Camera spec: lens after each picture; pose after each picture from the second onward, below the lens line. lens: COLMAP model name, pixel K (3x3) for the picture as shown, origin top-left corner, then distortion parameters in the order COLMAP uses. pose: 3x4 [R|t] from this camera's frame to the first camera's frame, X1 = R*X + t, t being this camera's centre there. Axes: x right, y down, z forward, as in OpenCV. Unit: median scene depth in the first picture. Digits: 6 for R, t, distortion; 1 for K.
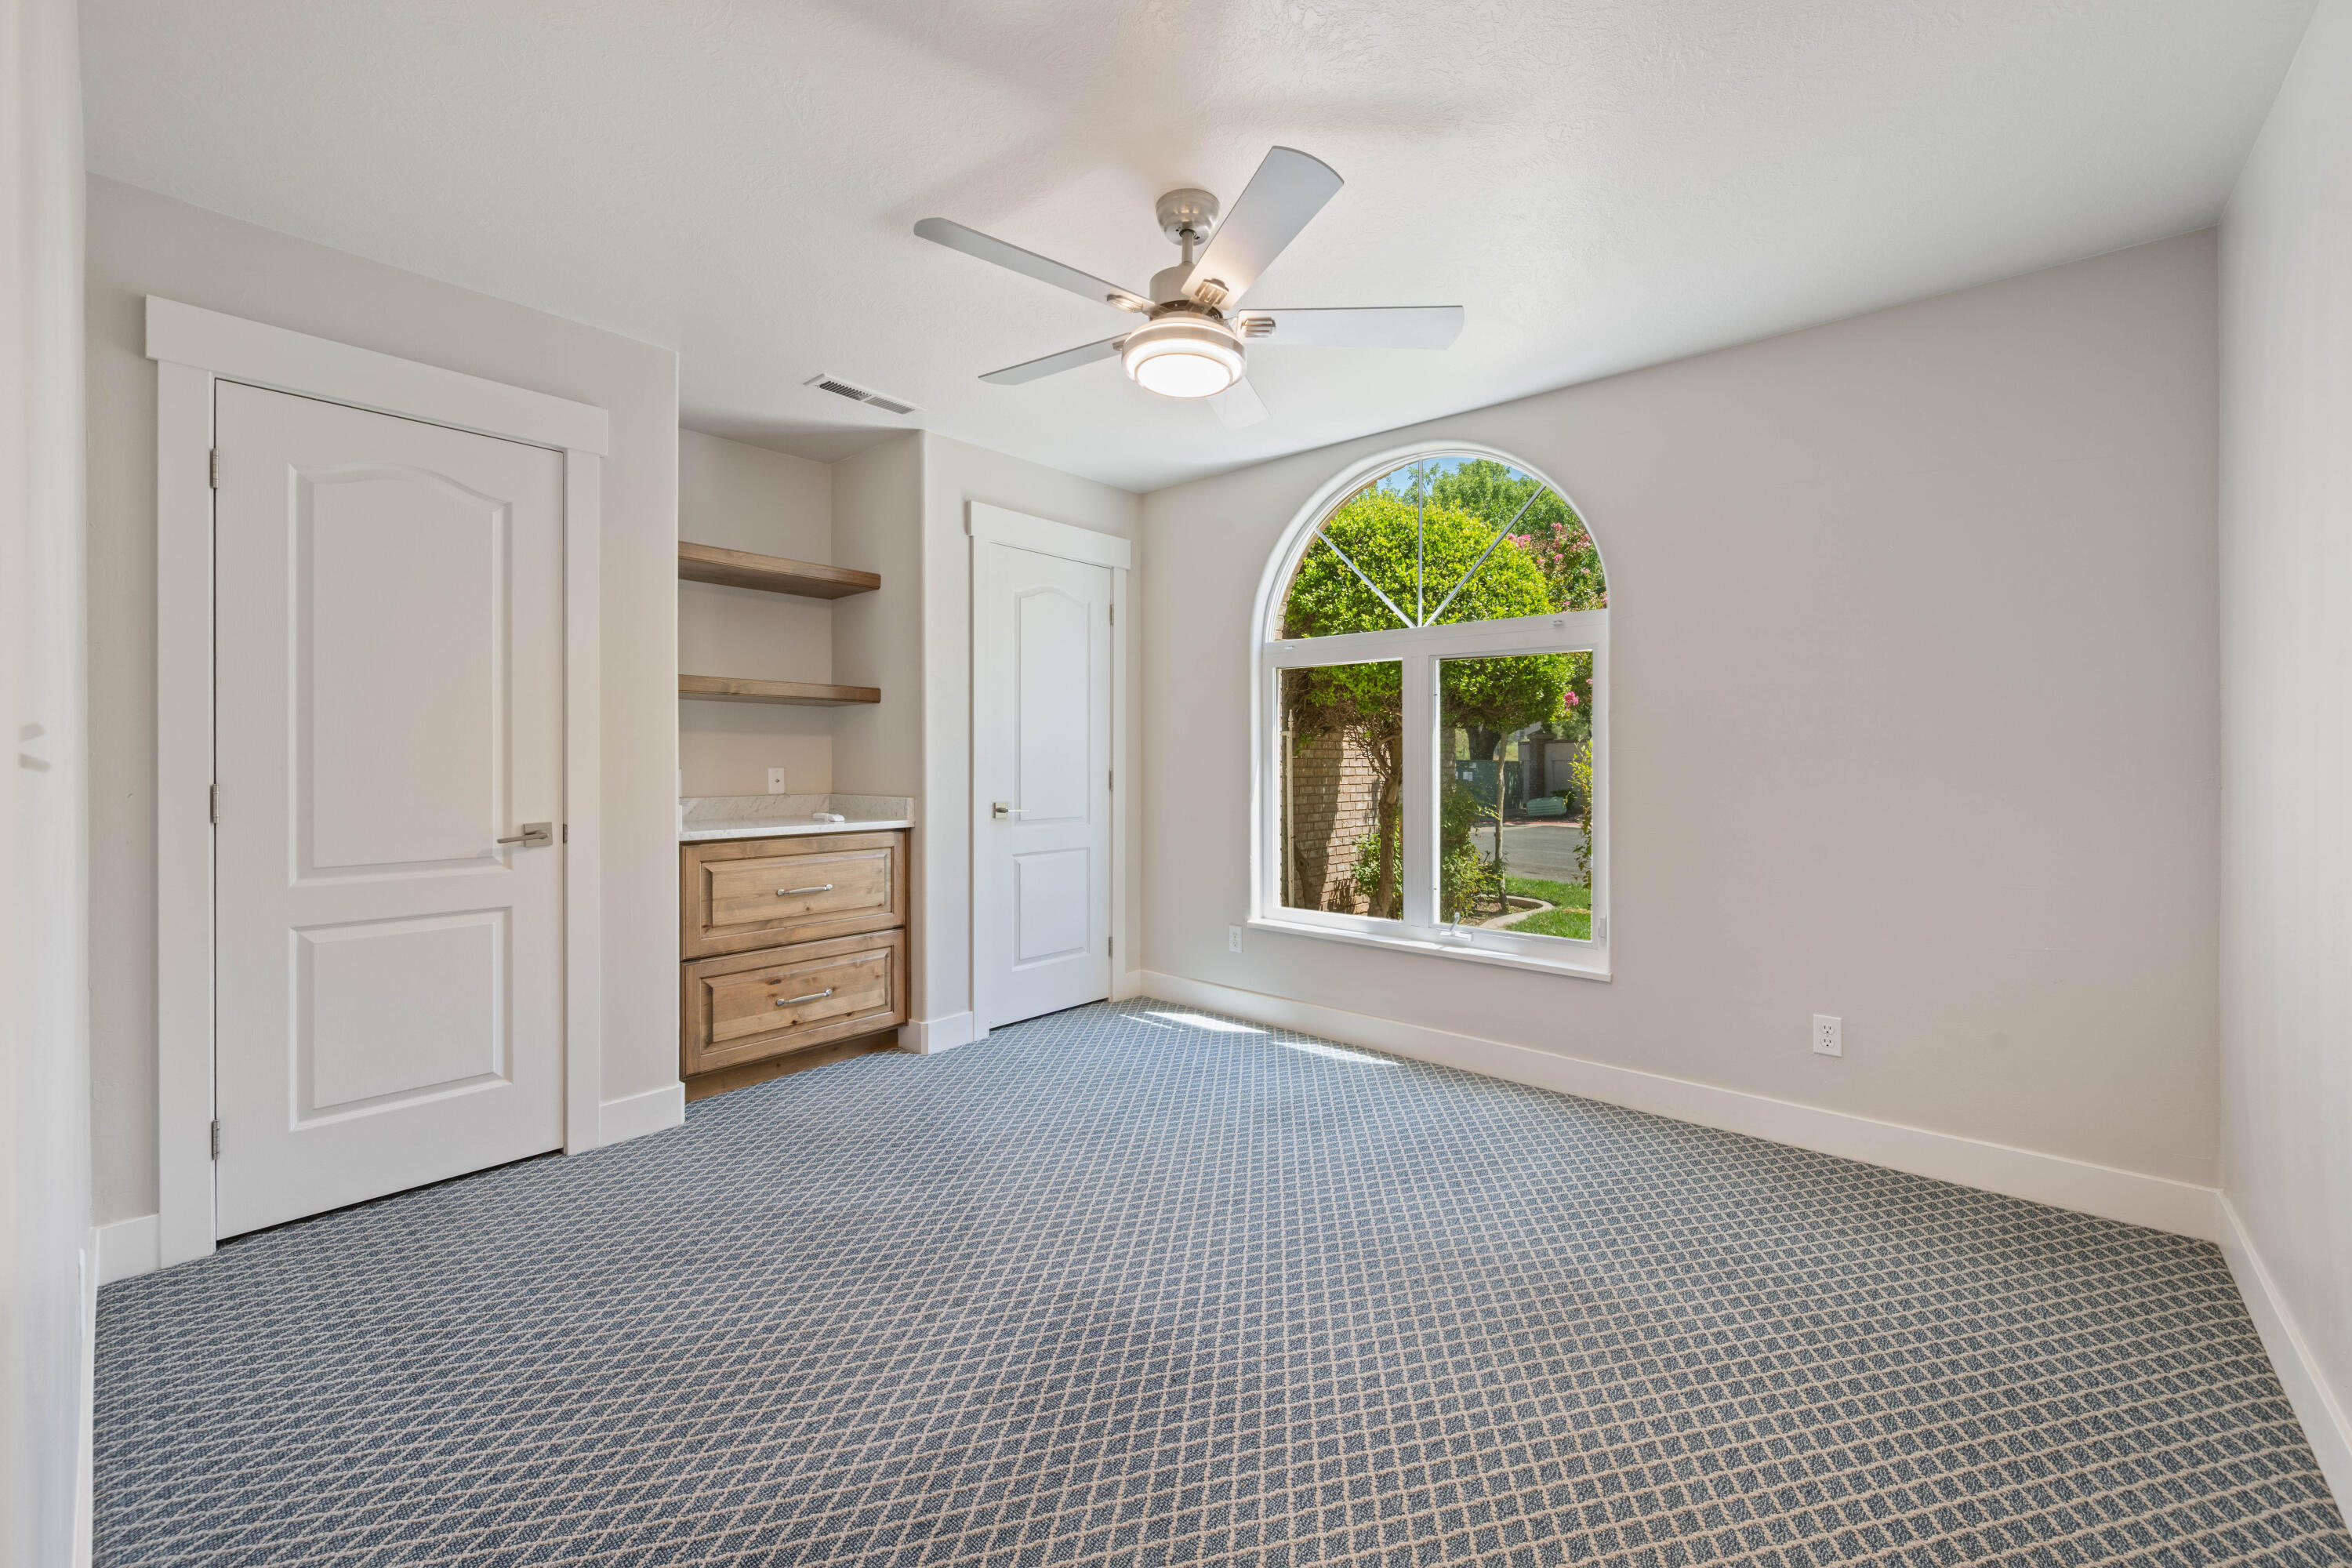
lens RADIAL K [[940.4, 0, 1176.5], [0, 940.4, 768.4], [0, 0, 1]] dist [-0.001077, 0.000297]
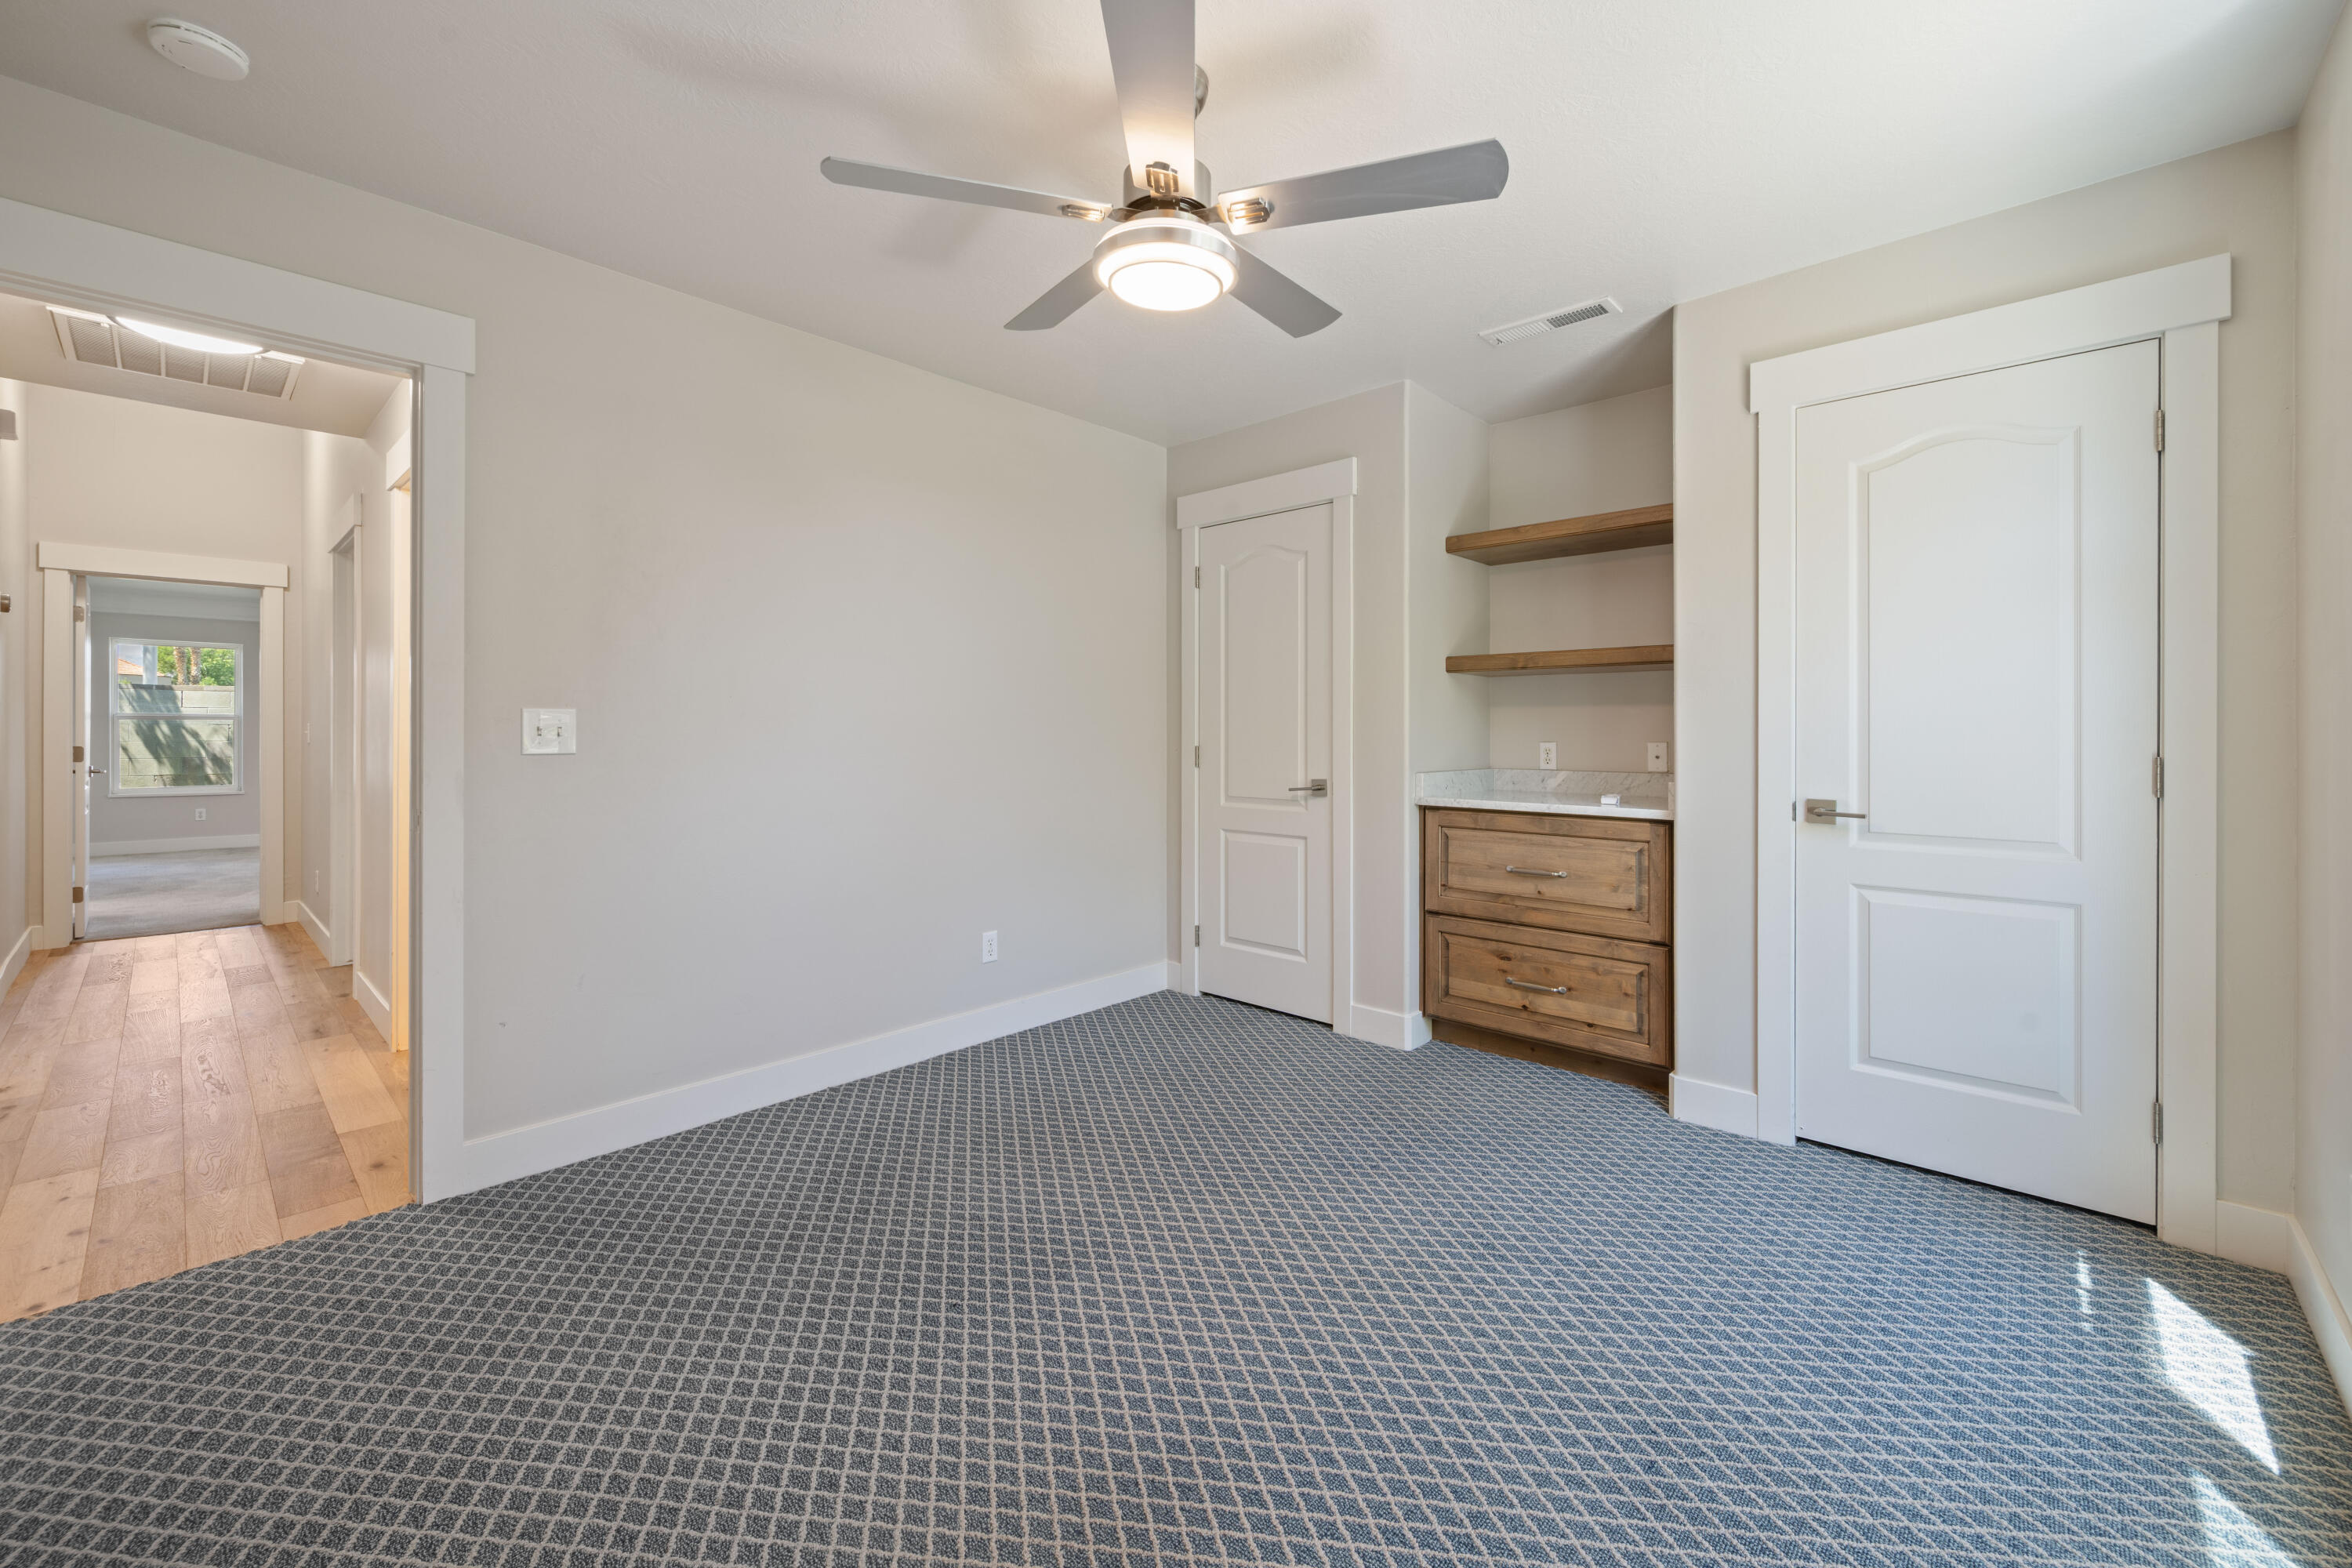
lens RADIAL K [[940.4, 0, 1171.6], [0, 940.4, 730.5], [0, 0, 1]] dist [-0.001077, 0.000297]
pose [[-0.031817, -0.001740, -0.999492, 0.551833], [-0.010971, 0.999939, -0.001392, -0.006464], [0.999434, 0.010922, -0.031834, 0.656832]]
